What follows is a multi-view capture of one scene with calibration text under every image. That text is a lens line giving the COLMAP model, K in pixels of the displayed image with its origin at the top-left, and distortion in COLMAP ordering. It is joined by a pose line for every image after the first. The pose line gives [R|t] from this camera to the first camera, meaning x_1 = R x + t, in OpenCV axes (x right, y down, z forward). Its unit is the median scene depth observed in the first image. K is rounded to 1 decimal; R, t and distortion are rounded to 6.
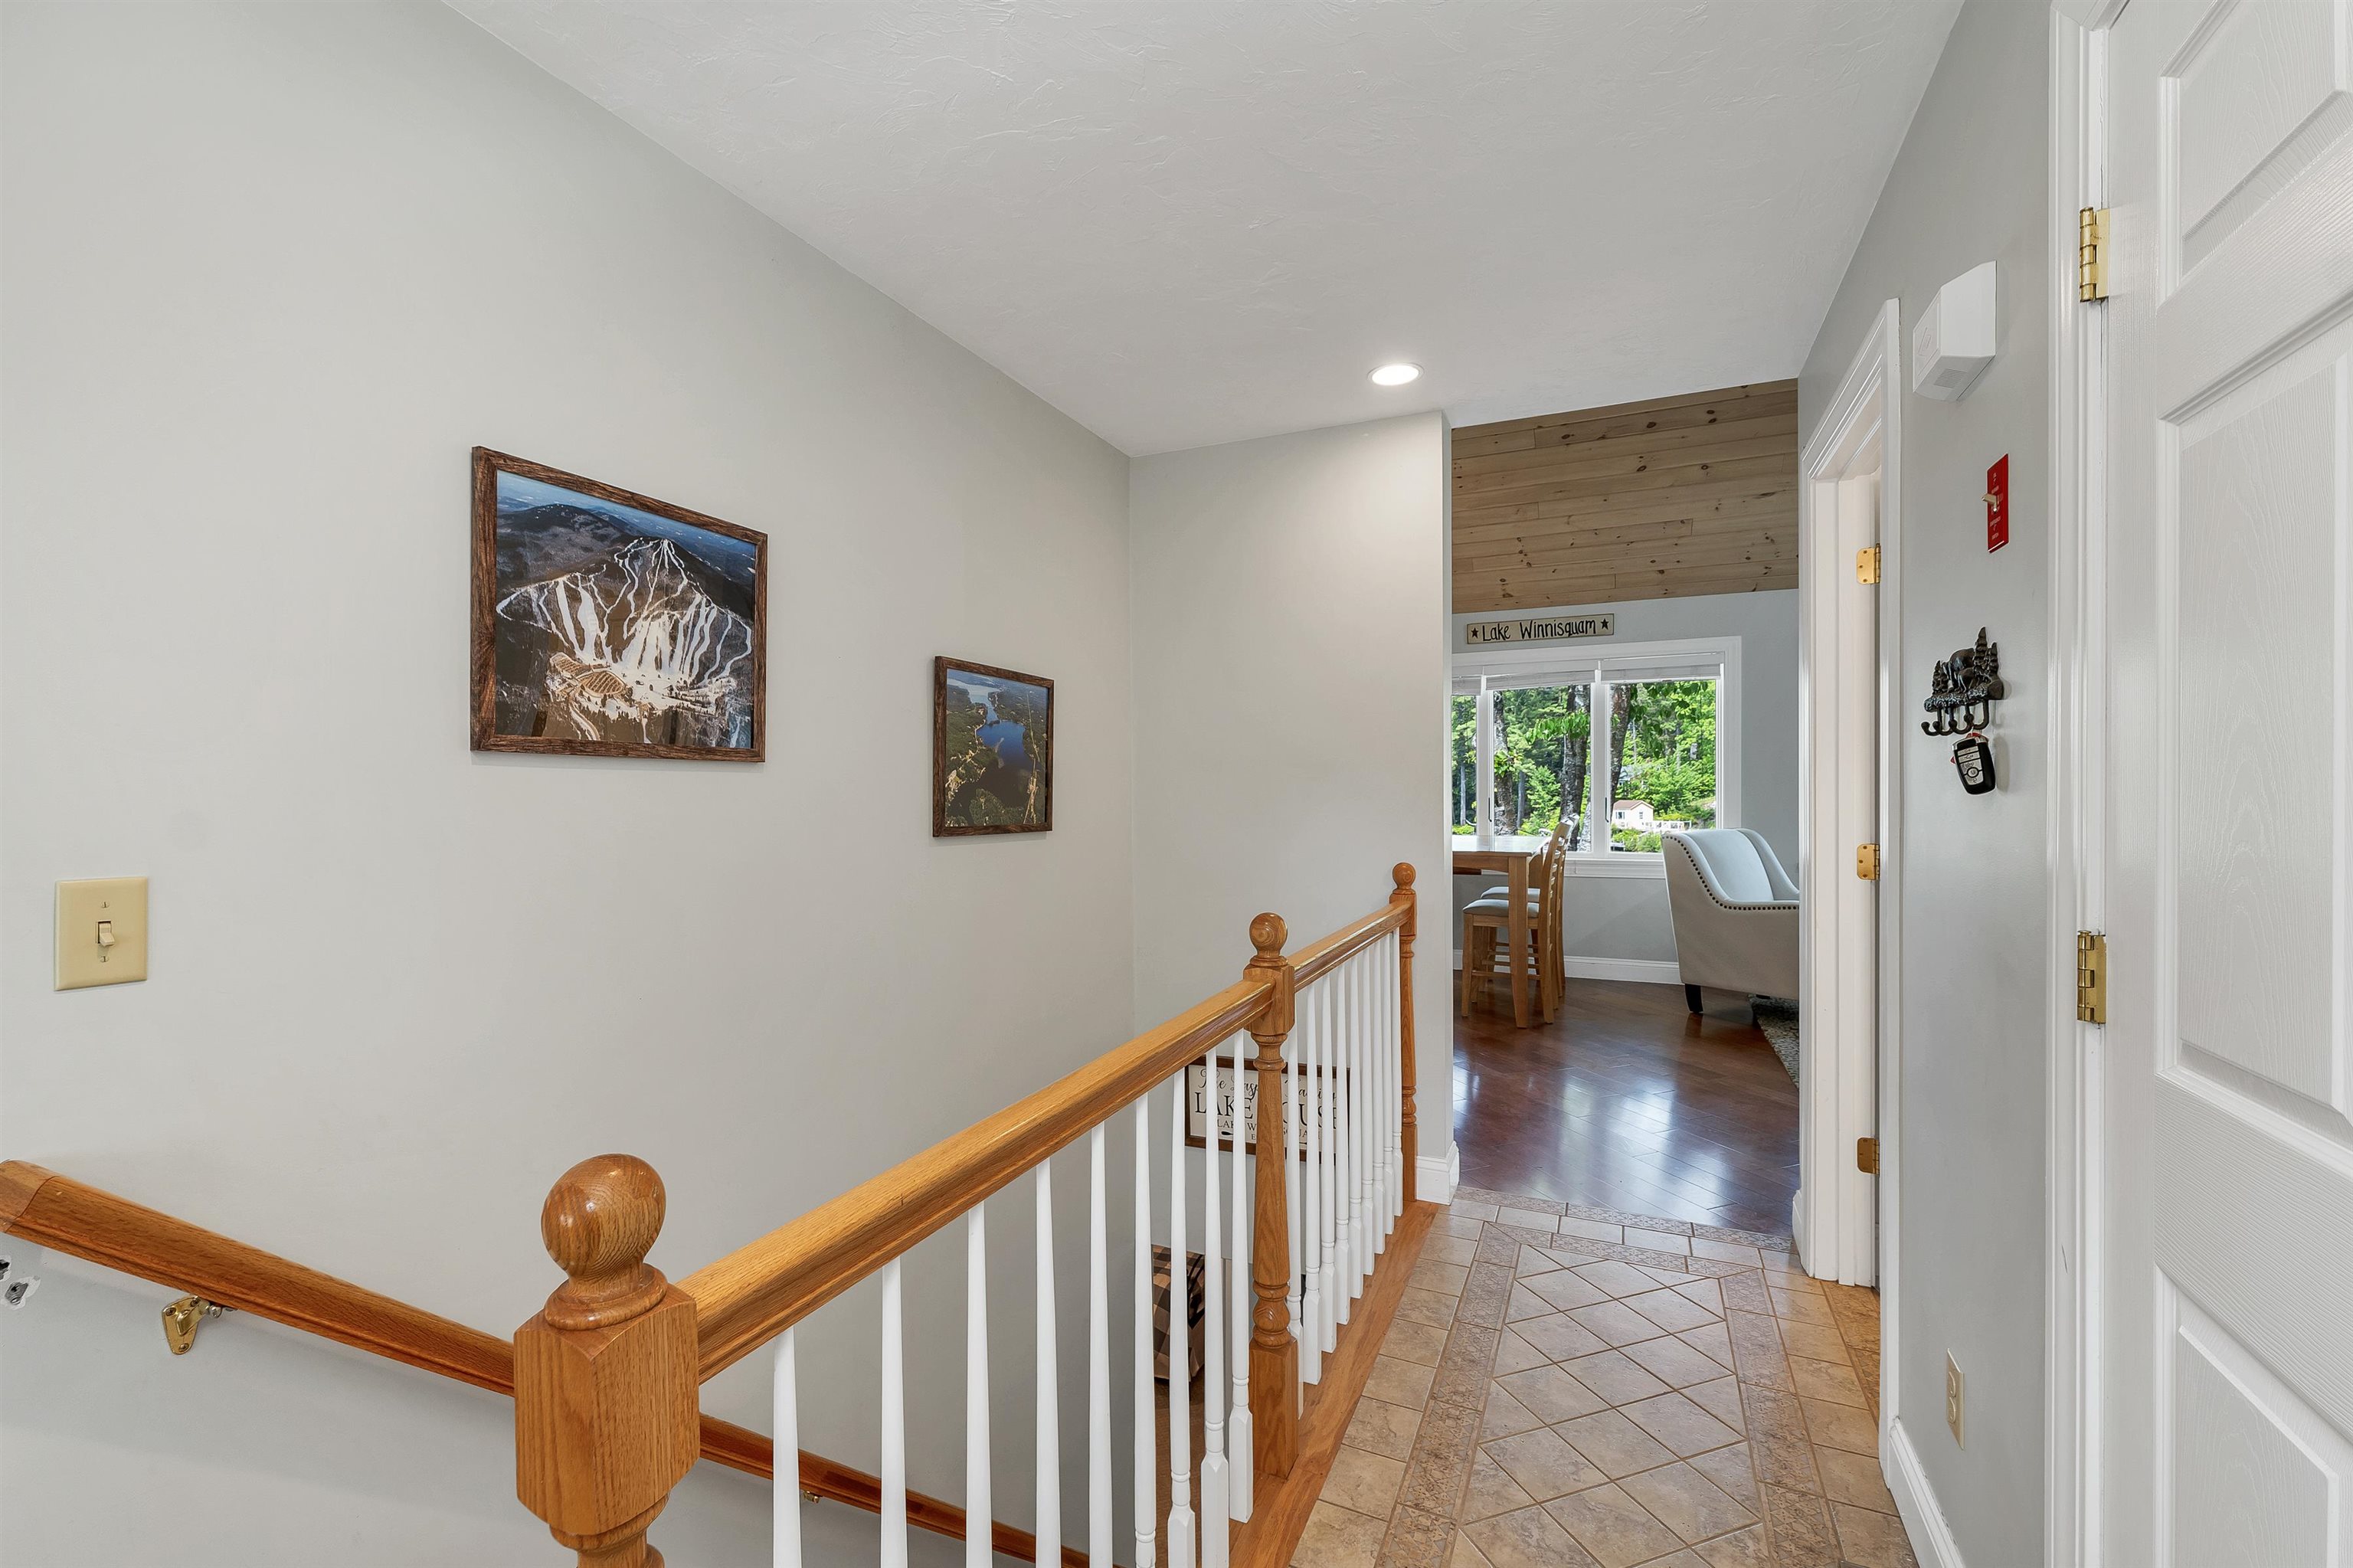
lens RADIAL K [[1008.5, 0, 1156.2], [0, 1008.5, 786.3], [0, 0, 1]] dist [0.000001, -0.000037]
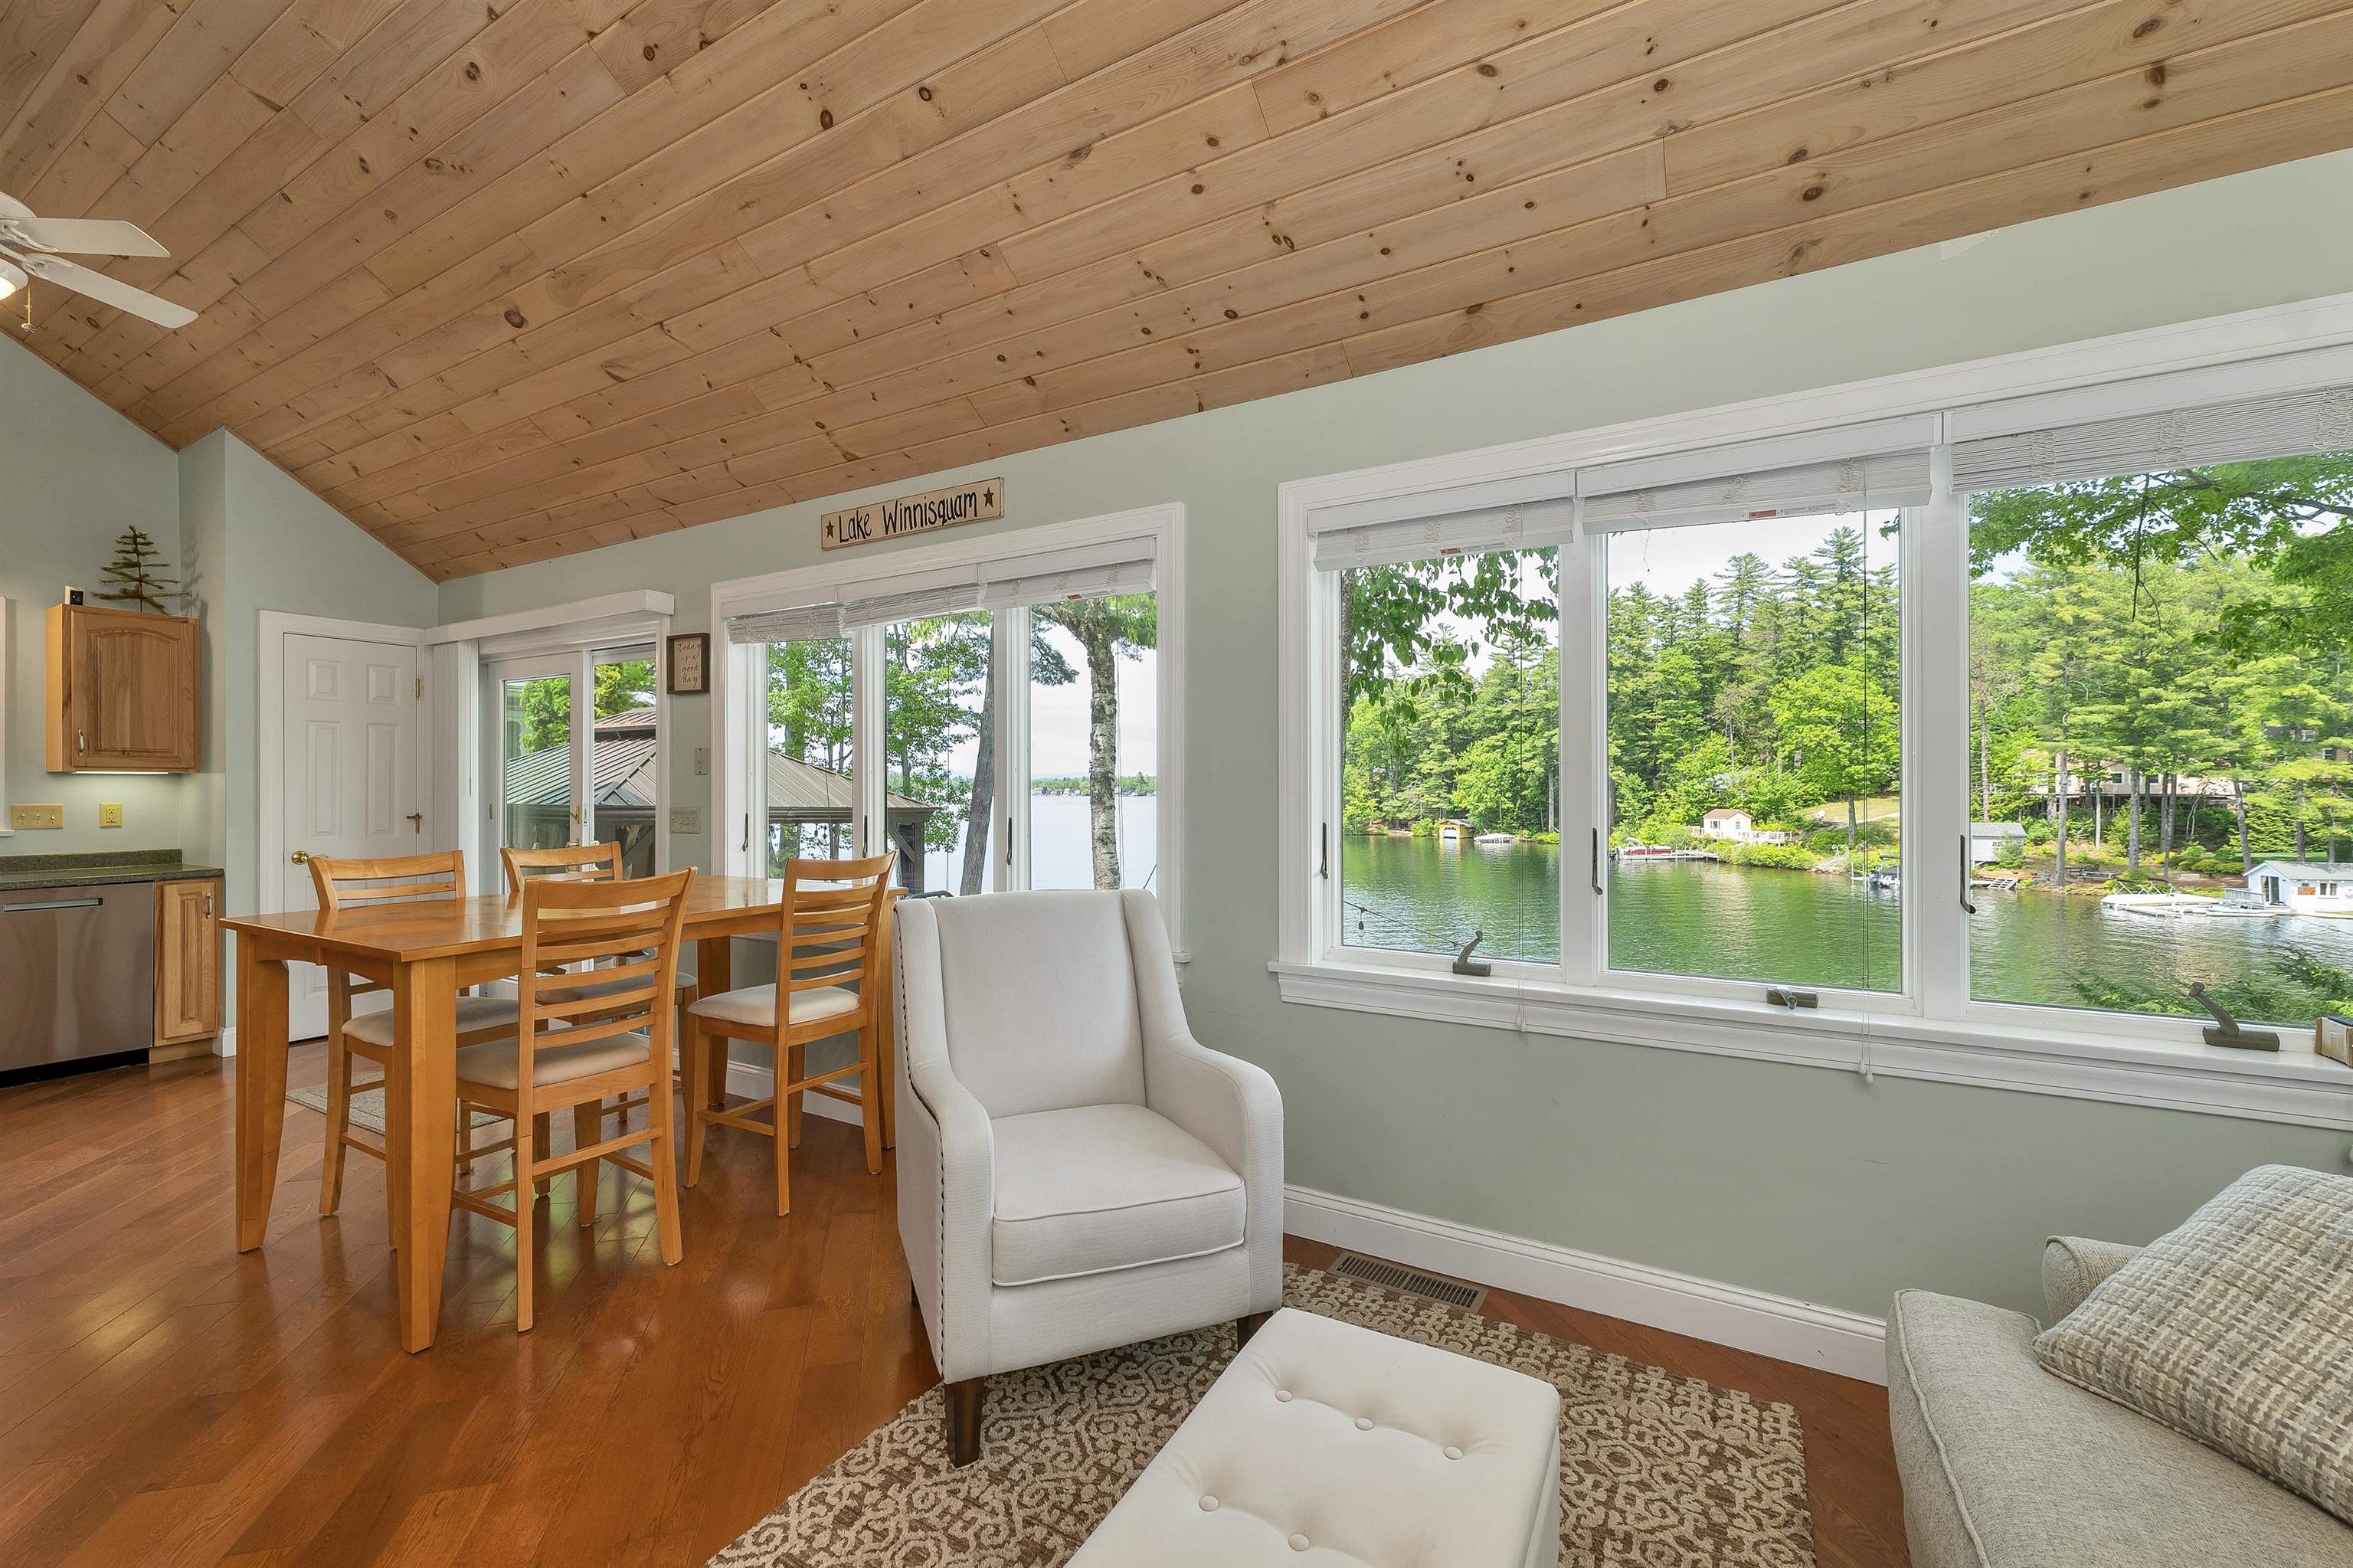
lens RADIAL K [[967.1, 0, 1166.8], [0, 967.1, 788.5], [0, 0, 1]] dist [0.002322, 0.000401]
pose [[0.995075, 0.006448, -0.098916, 0.574304], [-0.006719, 0.999975, -0.002408, -0.004427], [0.098898, 0.003061, 0.995093, 0.479696]]
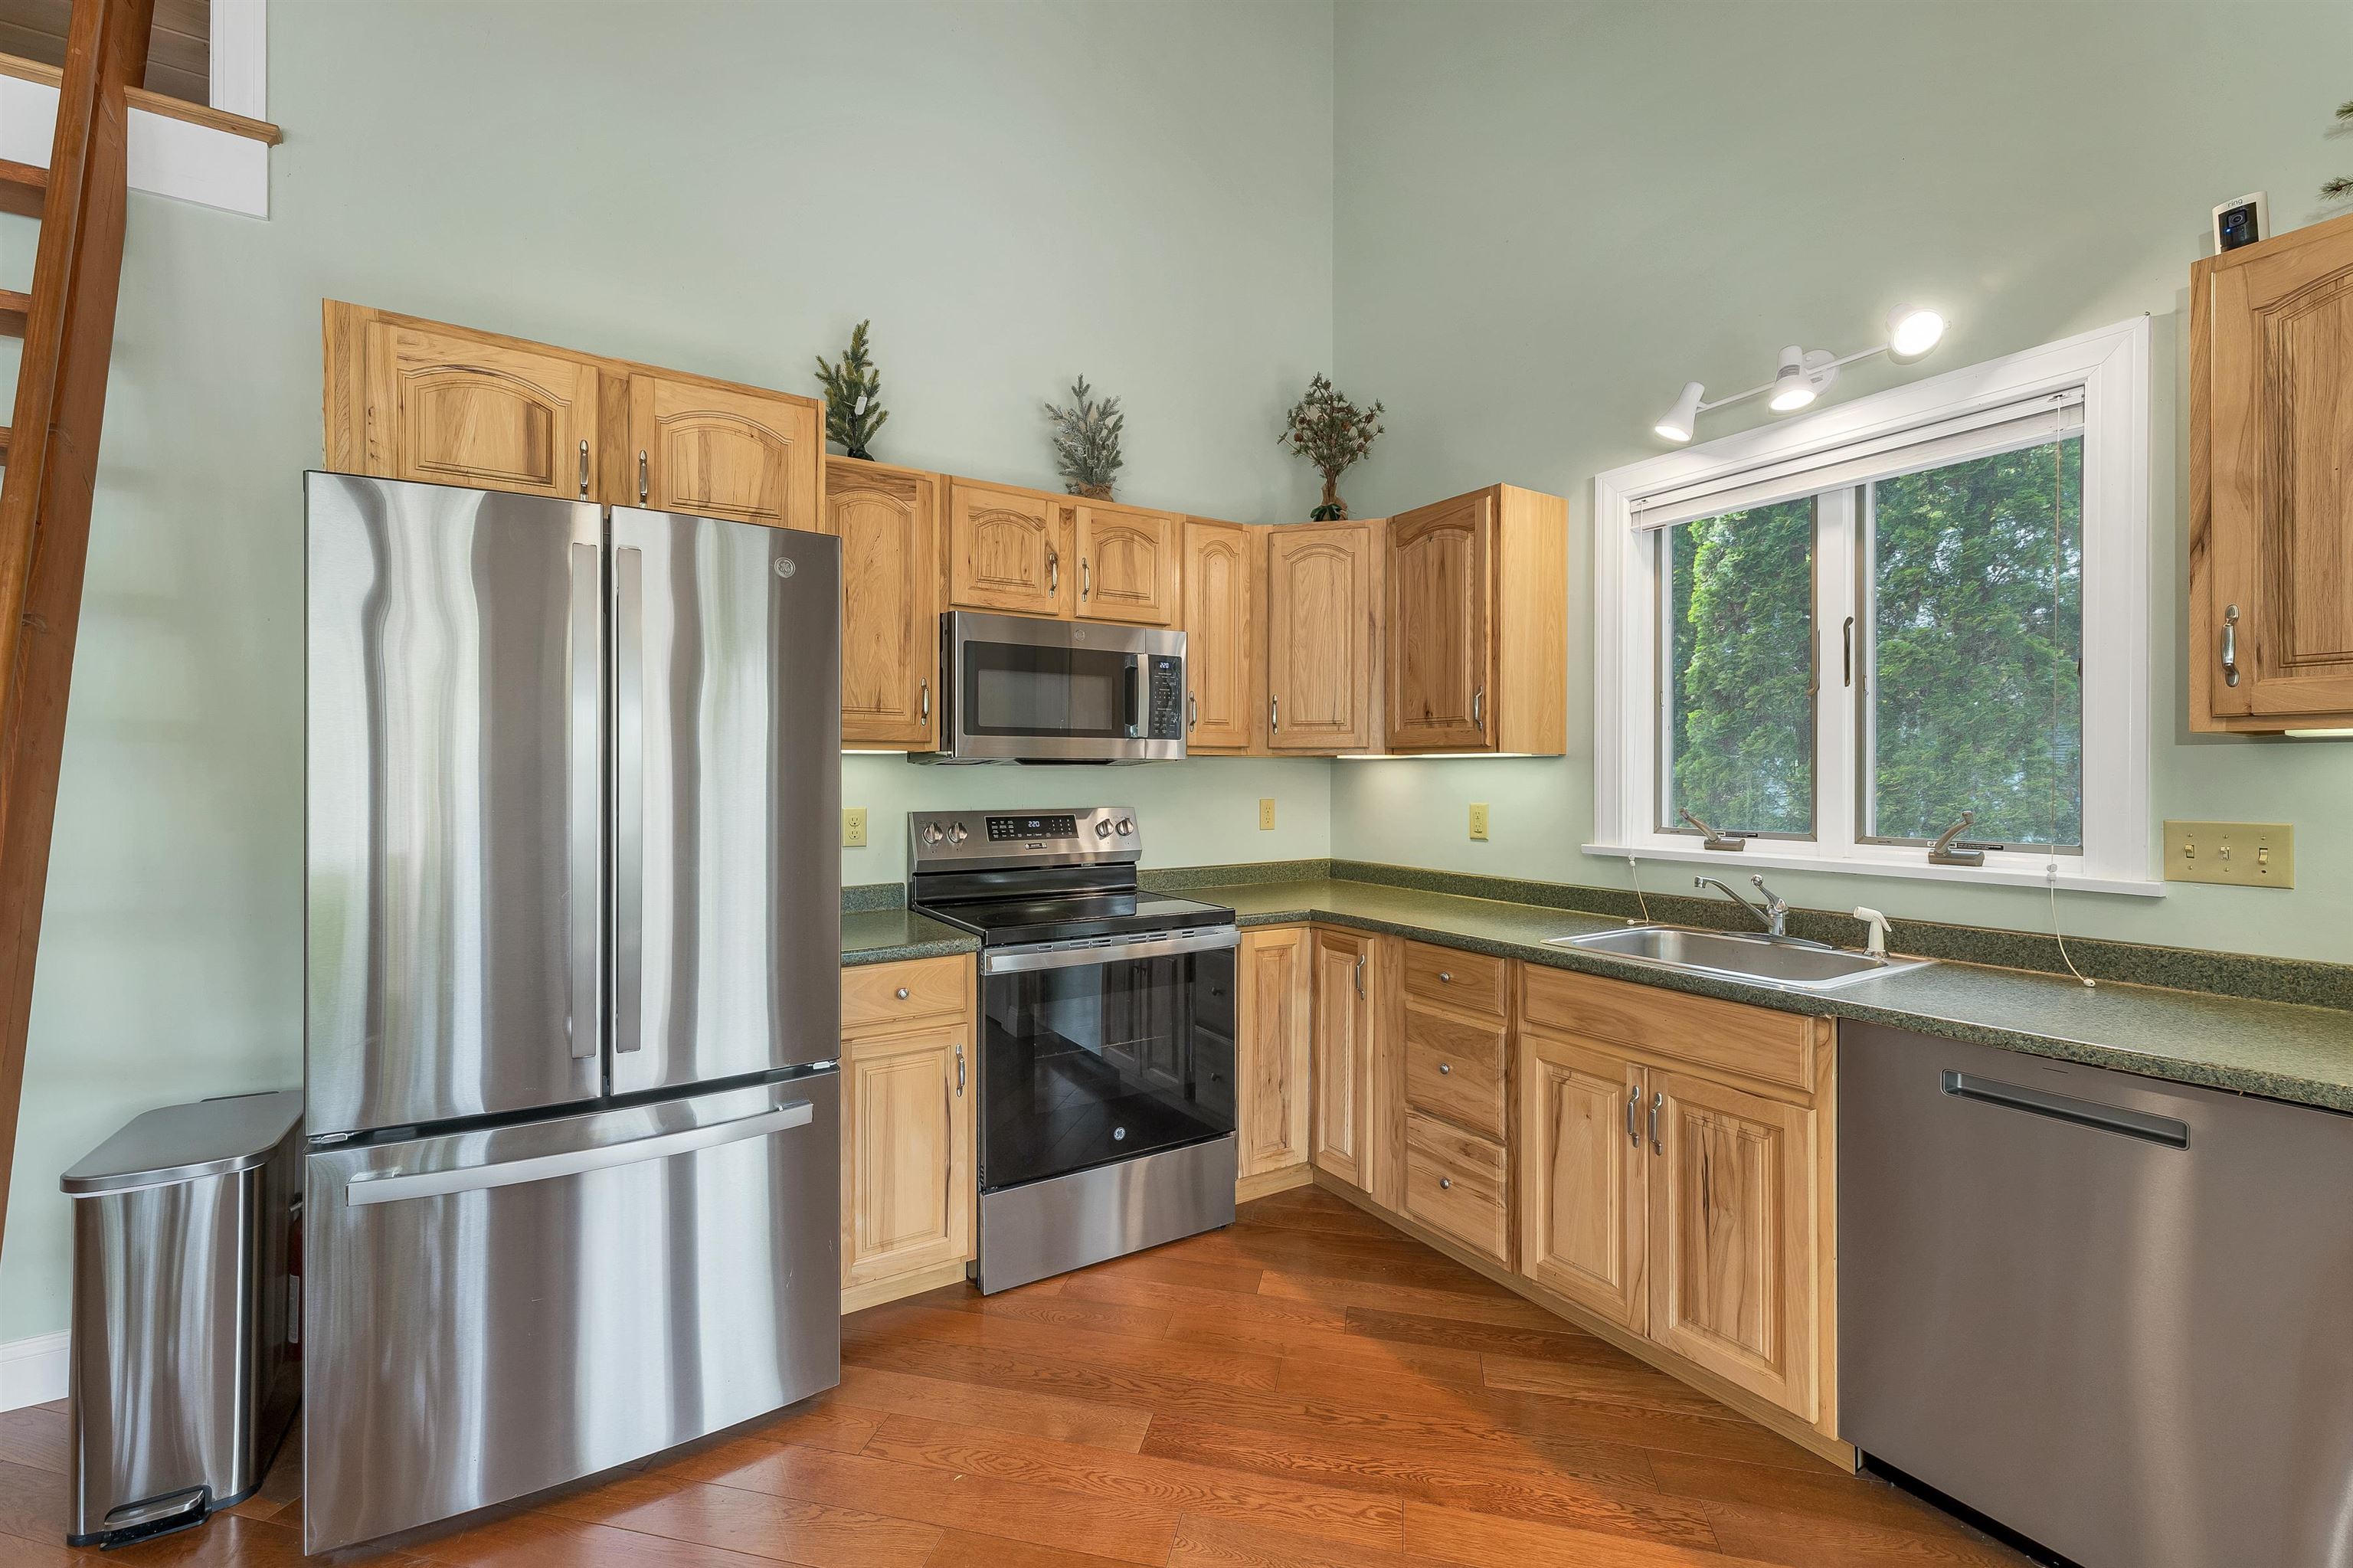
lens RADIAL K [[985.7, 0, 1171.1], [0, 985.7, 775.0], [0, 0, 1]] dist [0.005881, -0.000242]
pose [[-0.549296, 0.003659, -0.835620, 0.093528], [-0.001000, 0.999987, 0.005036, -0.002698], [0.835627, 0.003602, -0.549285, 0.993549]]
